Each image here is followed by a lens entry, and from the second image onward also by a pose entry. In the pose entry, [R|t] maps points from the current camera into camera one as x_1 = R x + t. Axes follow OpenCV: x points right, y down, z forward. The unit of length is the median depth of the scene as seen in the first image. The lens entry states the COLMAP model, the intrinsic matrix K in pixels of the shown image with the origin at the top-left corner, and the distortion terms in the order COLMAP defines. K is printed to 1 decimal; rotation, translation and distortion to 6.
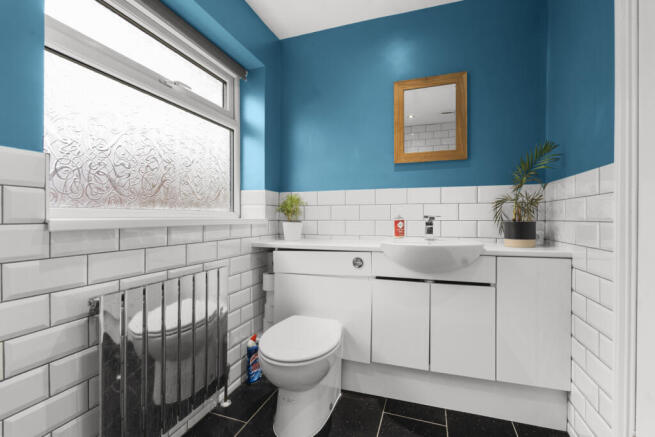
lens RADIAL K [[298.6, 0, 327.5], [0, 298.6, 218.5], [0, 0, 1]] dist [-0.000070, -0.000047]
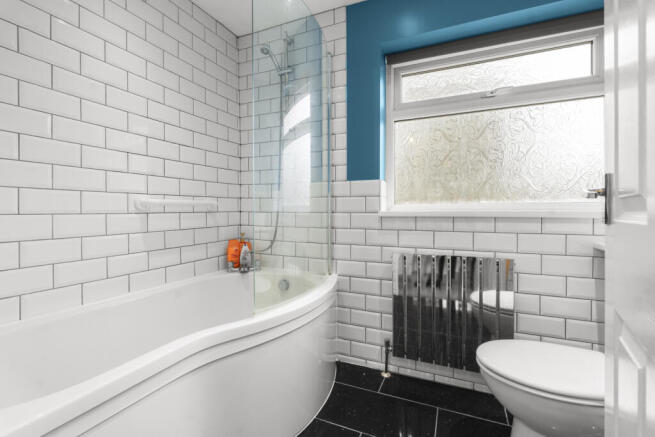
lens RADIAL K [[292.3, 0, 327.4], [0, 292.3, 211.1], [0, 0, 1]] dist [-0.000609, -0.000054]
pose [[-0.084652, 0.008455, -0.996375, 0.706479], [0.000609, 0.999964, 0.008433, -0.008006], [0.996410, 0.000107, -0.084654, 0.498988]]
